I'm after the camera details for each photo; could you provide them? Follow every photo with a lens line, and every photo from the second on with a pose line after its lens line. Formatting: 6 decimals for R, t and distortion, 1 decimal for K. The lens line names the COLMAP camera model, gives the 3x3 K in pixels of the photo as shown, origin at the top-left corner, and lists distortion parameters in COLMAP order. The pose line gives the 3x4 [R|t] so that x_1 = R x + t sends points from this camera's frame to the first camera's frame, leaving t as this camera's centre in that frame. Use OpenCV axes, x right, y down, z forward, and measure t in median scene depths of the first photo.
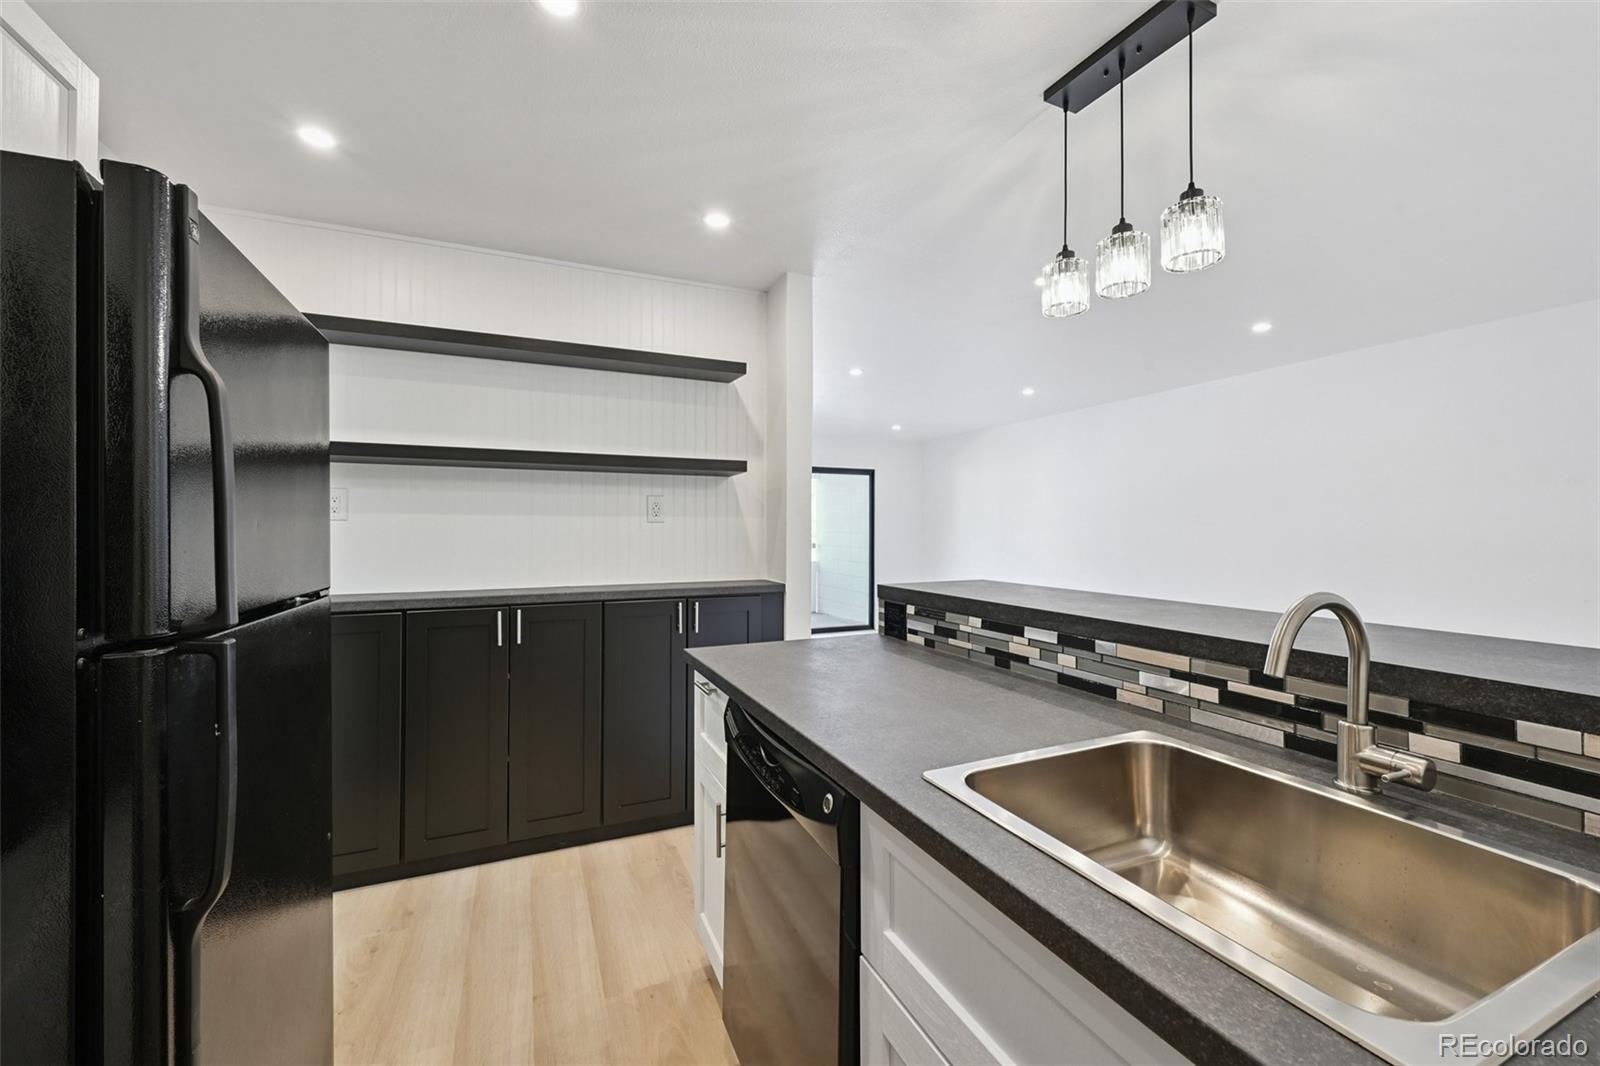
lens RADIAL K [[643.9, 0, 805.7], [0, 643.9, 527.1], [0, 0, 1]] dist [-0.000186, 0.000047]
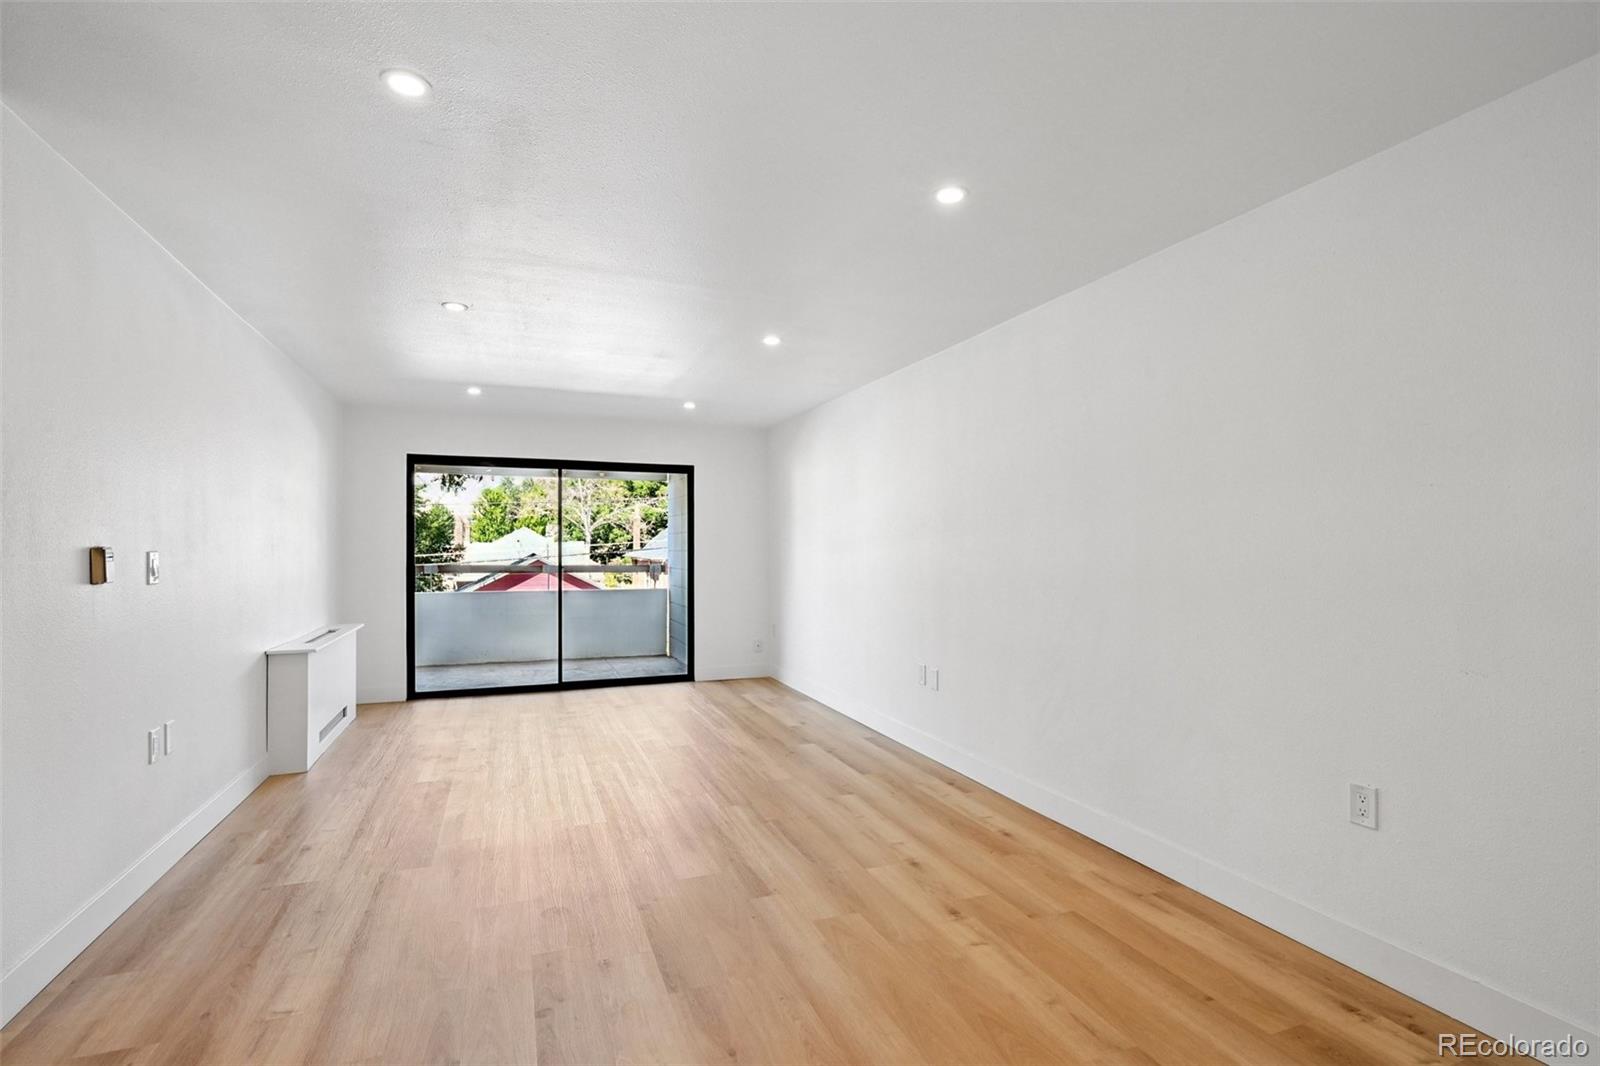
lens RADIAL K [[754.9, 0, 803.0], [0, 754.9, 544.6], [0, 0, 1]] dist [-0.001508, -0.000012]
pose [[0.998920, -0.006918, -0.045948, 1.418757], [0.006811, 0.999974, -0.002492, 0.025299], [0.045964, 0.002176, 0.998941, 0.700956]]
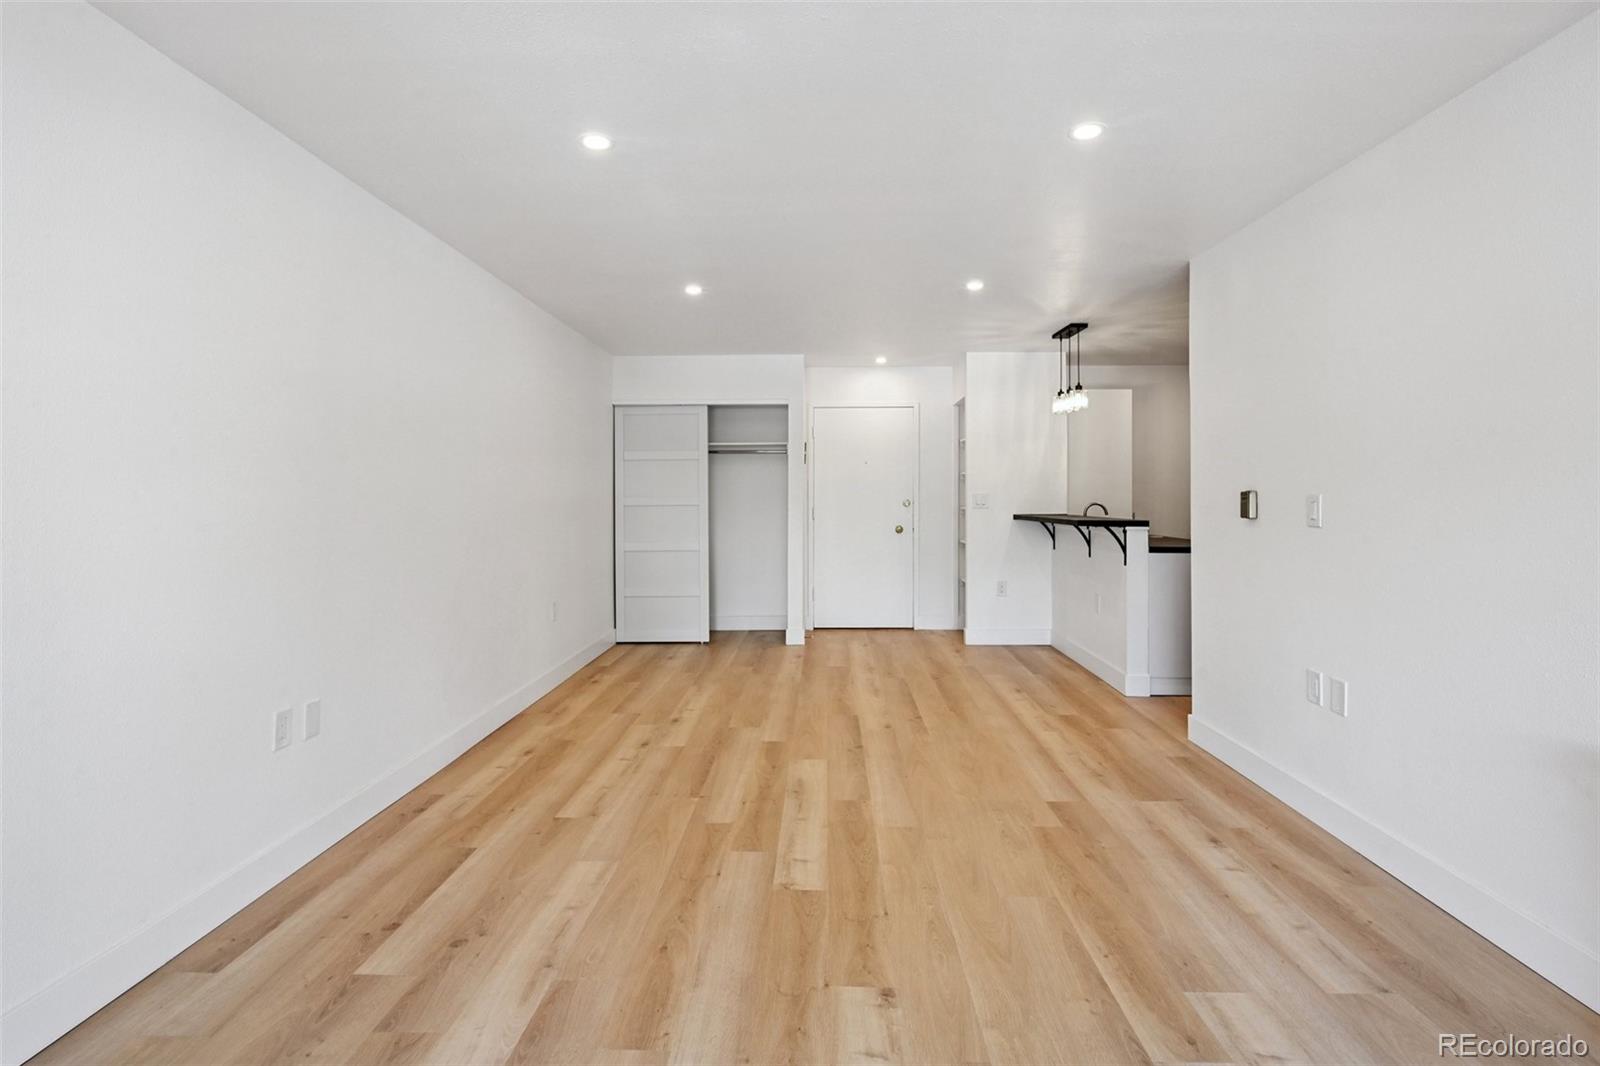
lens RADIAL K [[757.6, 0, 805.2], [0, 757.6, 505.4], [0, 0, 1]] dist [-0.000216, 0.000010]
pose [[-0.904477, -0.010187, 0.426401, 0.111189], [-0.006660, 0.999930, 0.009762, 0.045140], [-0.426470, 0.005989, -0.904482, 4.625733]]
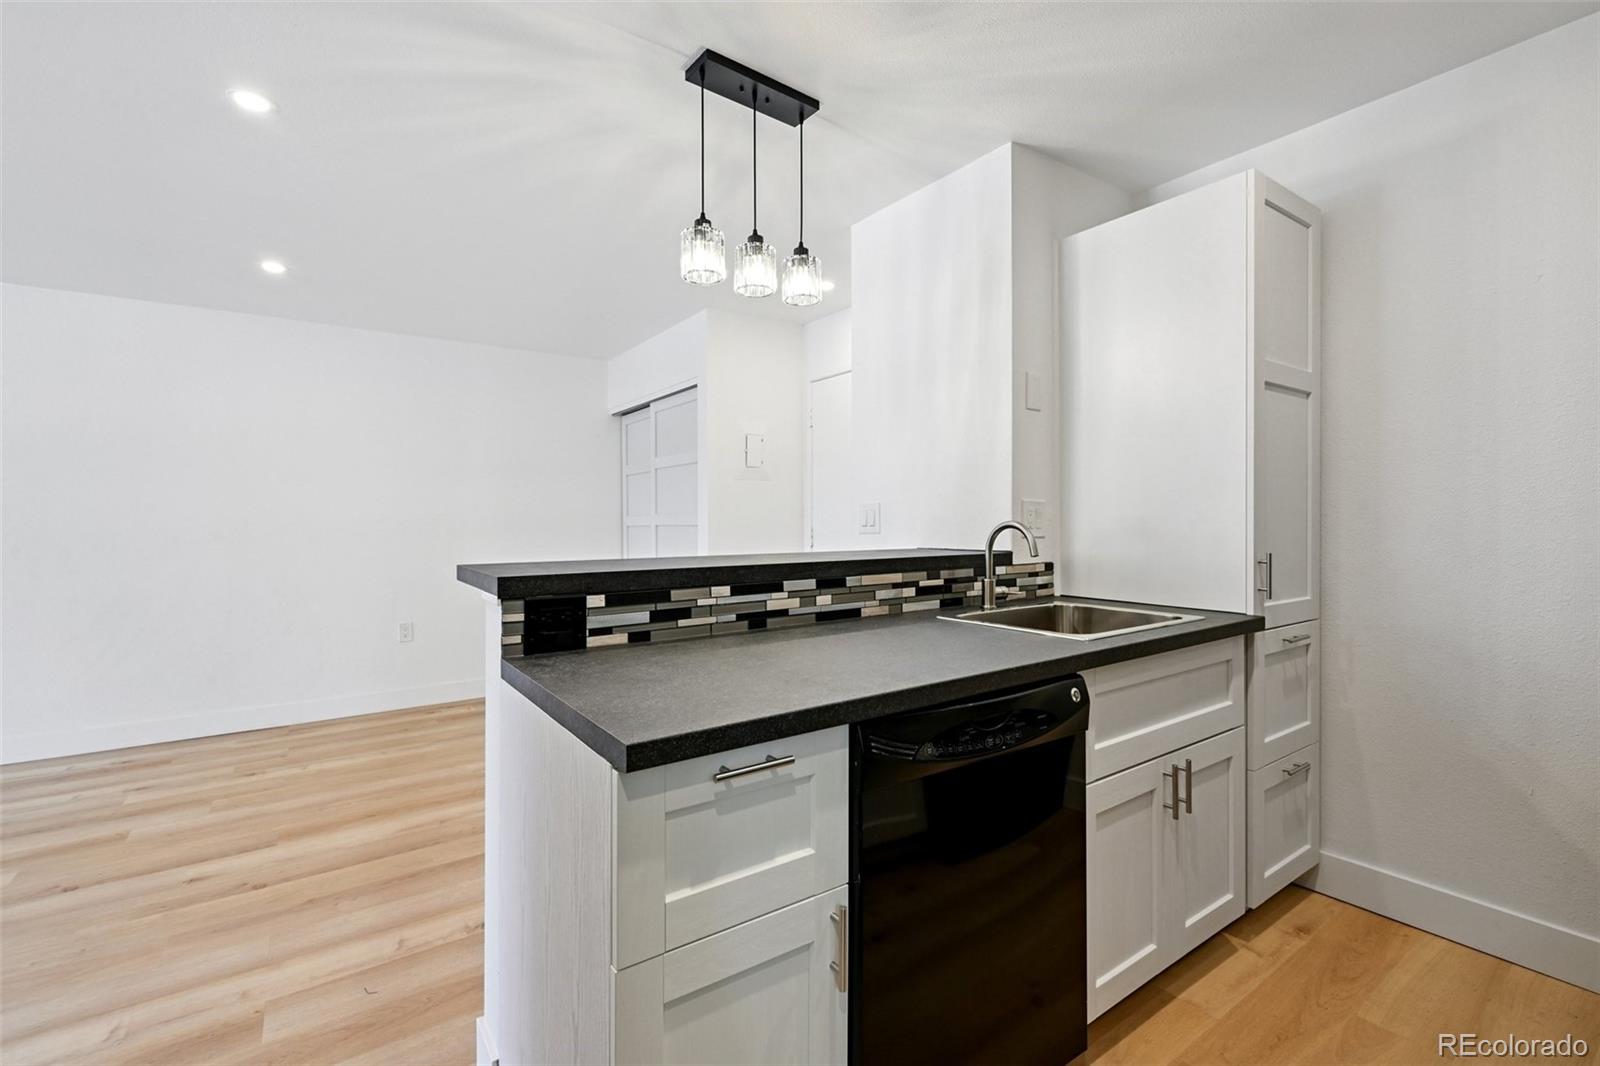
lens RADIAL K [[712.3, 0, 796.4], [0, 712.3, 527.9], [0, 0, 1]] dist [-0.003956, -0.000288]
pose [[-0.193795, -0.013996, 0.980942, -0.790982], [0.000538, 0.999897, 0.014373, 0.046062], [-0.981042, 0.003314, -0.193768, 1.155304]]
